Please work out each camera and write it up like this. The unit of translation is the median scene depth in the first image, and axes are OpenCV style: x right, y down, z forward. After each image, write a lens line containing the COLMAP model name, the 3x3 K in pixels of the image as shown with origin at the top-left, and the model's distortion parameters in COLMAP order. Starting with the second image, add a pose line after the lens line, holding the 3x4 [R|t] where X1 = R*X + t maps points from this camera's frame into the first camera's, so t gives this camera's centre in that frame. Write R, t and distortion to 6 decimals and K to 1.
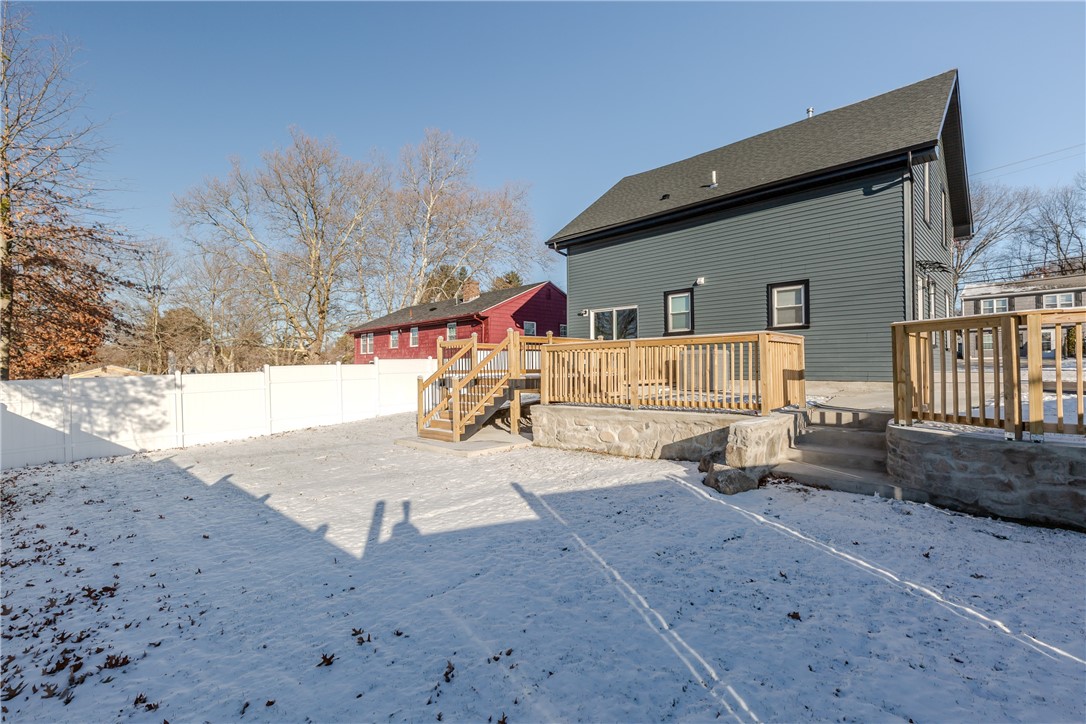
lens RADIAL K [[490.6, 0, 558.5], [0, 490.6, 366.8], [0, 0, 1]] dist [0.005431, -0.001129]
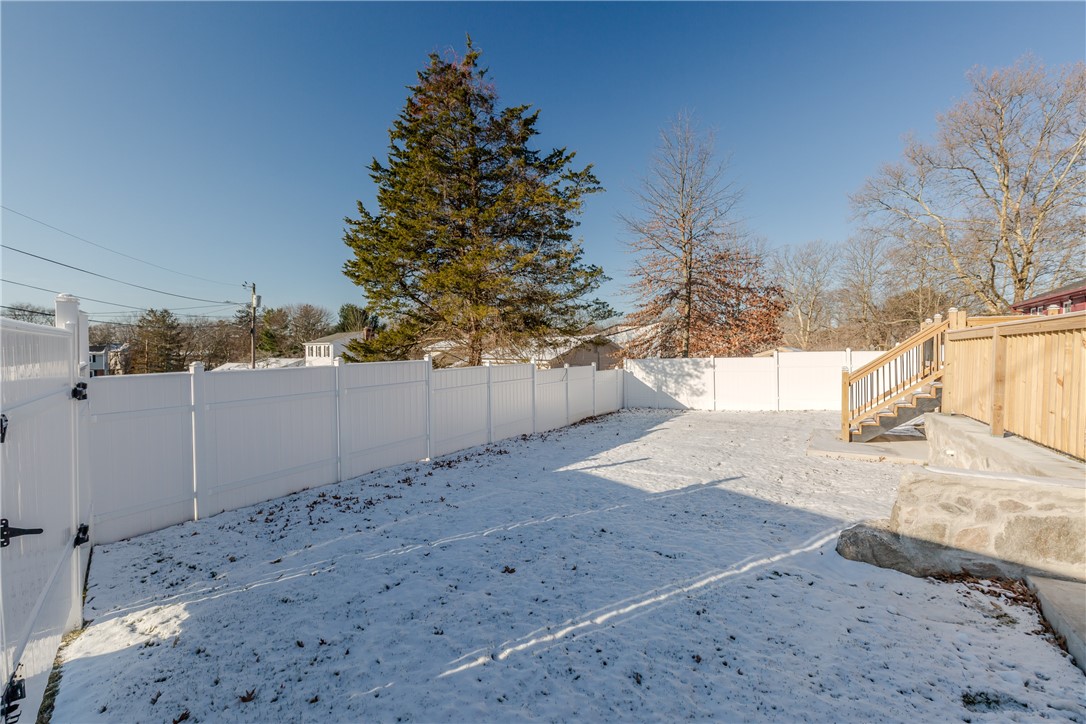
lens RADIAL K [[490.6, 0, 539.1], [0, 490.6, 363.1], [0, 0, 1]] dist [0.005431, -0.001129]
pose [[0.235974, 0.037039, -0.971053, 0.454438], [-0.004819, 0.999306, 0.036945, -0.017848], [0.971747, -0.004038, 0.235988, 0.198227]]
